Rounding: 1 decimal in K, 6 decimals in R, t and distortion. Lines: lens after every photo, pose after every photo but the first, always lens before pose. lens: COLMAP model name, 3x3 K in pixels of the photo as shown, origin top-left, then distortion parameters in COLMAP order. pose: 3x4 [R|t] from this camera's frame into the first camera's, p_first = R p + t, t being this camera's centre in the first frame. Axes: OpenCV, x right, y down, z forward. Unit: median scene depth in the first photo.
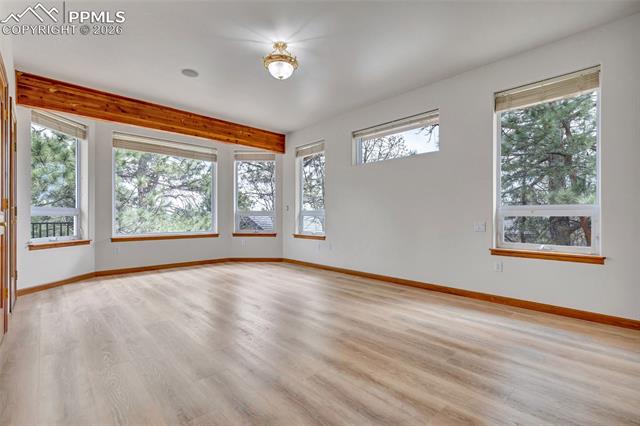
lens RADIAL K [[300.6, 0, 328.8], [0, 300.6, 218.4], [0, 0, 1]] dist [0.013246, -0.000781]
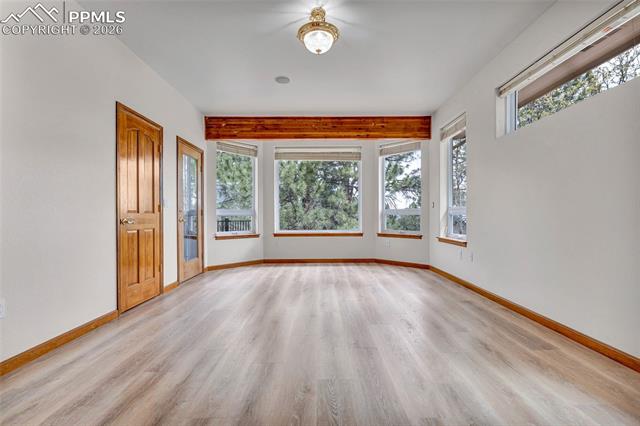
lens RADIAL K [[300.6, 0, 316.5], [0, 300.6, 217.2], [0, 0, 1]] dist [0.013246, -0.000781]
pose [[0.715397, -0.001294, -0.698717, 0.273750], [0.000564, 0.999999, -0.001274, 0.000419], [0.698718, 0.000518, 0.715397, 0.250450]]
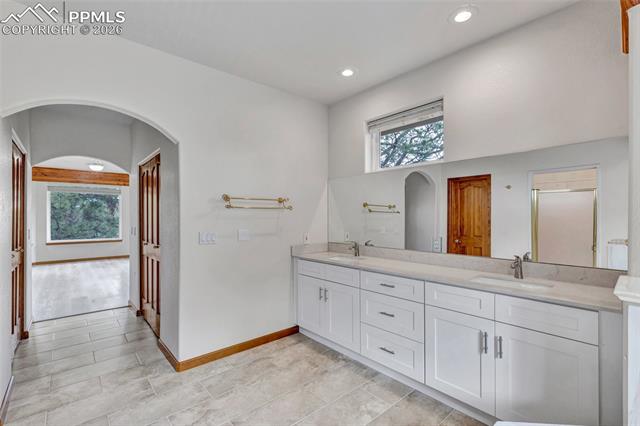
lens RADIAL K [[300.6, 0, 324.3], [0, 300.6, 215.7], [0, 0, 1]] dist [0.013246, -0.000781]
pose [[0.998517, -0.003463, -0.054328, 1.019390], [0.003140, 0.999977, -0.006023, -0.080544], [0.054348, 0.005844, 0.998505, -0.693460]]
